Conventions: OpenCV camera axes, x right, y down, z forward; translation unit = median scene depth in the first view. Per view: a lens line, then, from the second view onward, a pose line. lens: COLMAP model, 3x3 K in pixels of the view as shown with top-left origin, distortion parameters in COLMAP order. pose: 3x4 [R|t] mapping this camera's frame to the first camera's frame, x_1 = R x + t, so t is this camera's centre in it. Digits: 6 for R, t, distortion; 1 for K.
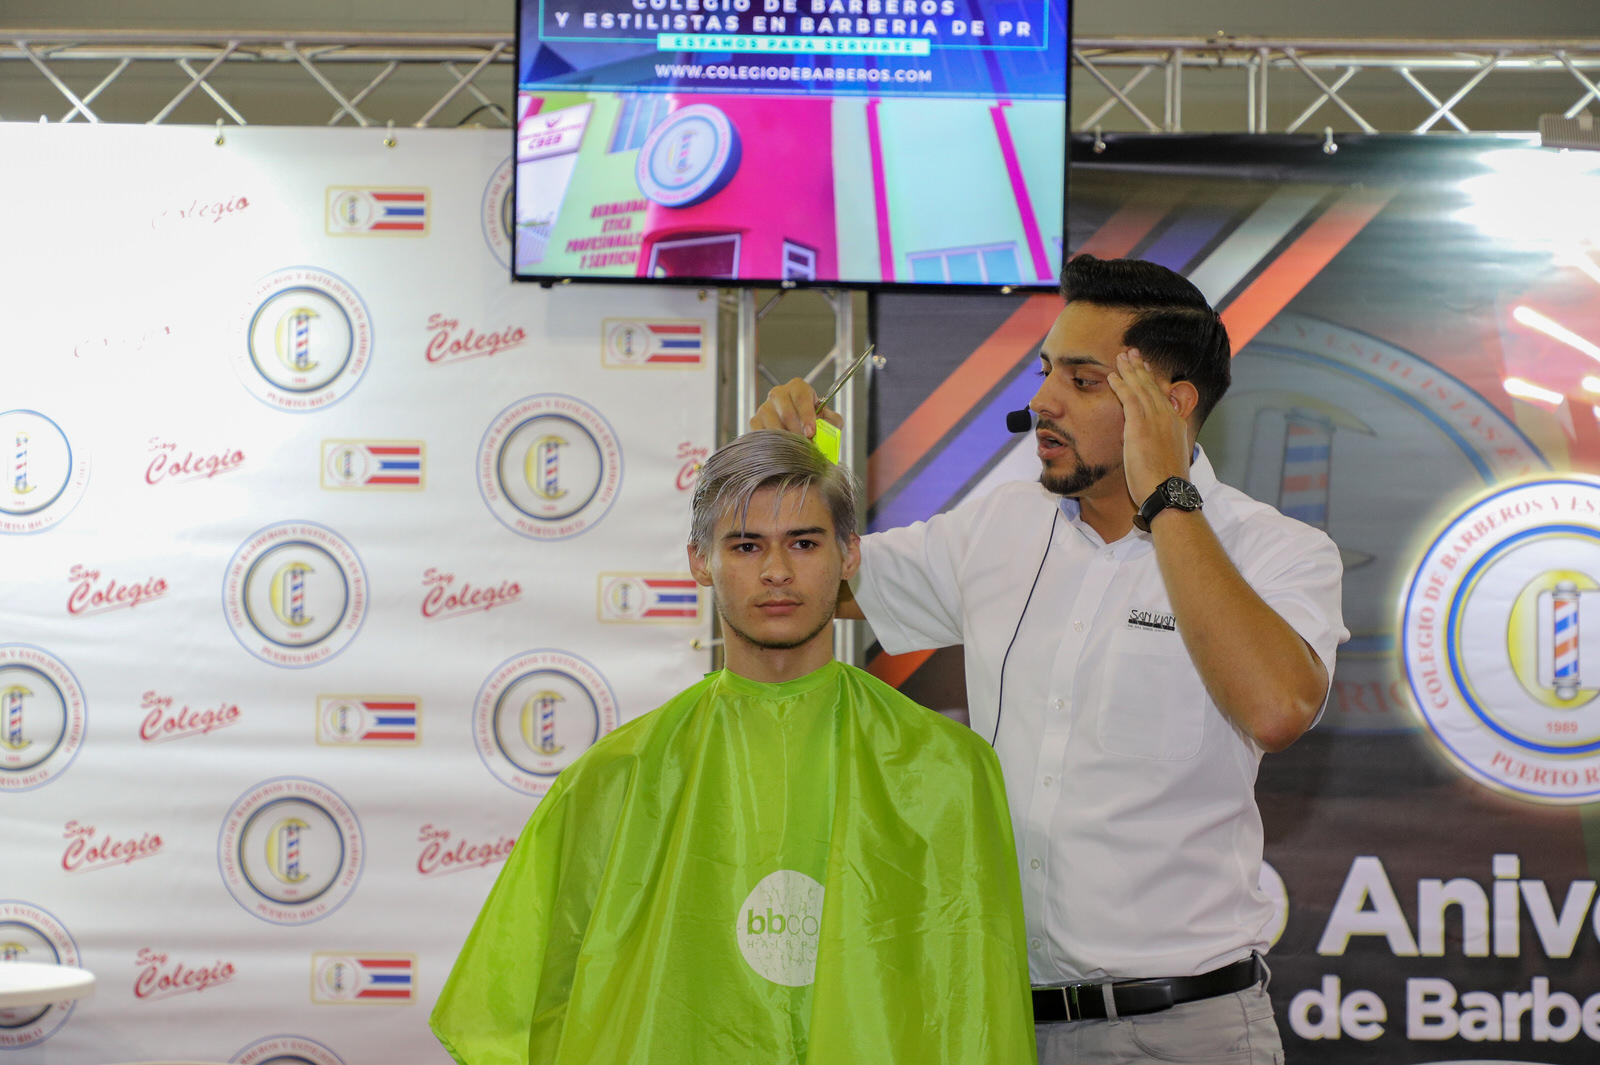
lens RADIAL K [[3229.9, 0, 823.4], [0, 3229.9, 537.6], [0, 0, 1]] dist [-0.007849, 0.044458]
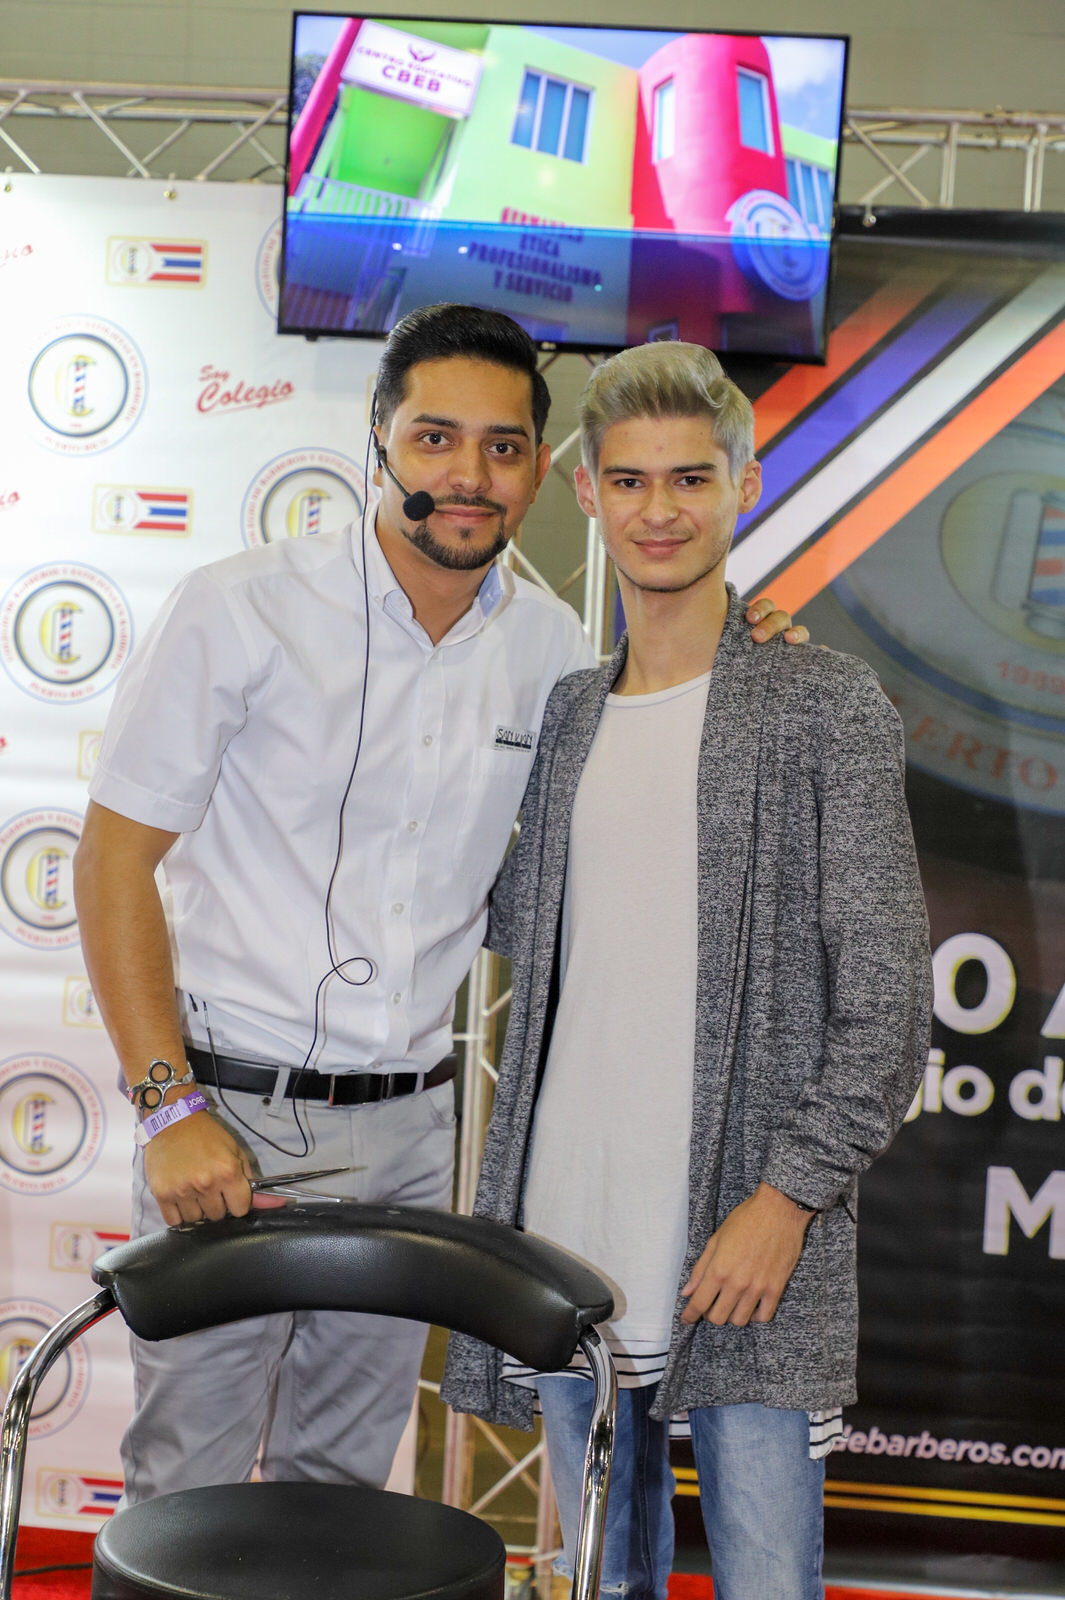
lens RADIAL K [[2421.7, 0, 510.7], [0, 2421.7, 794.7], [0, 0, 1]] dist [0.018792, -0.057128]
pose [[0.995411, 0.050805, -0.081086, 0.044969], [-0.045481, 0.996769, 0.066206, 0.011371], [0.084188, -0.062214, 0.994506, 0.234929]]
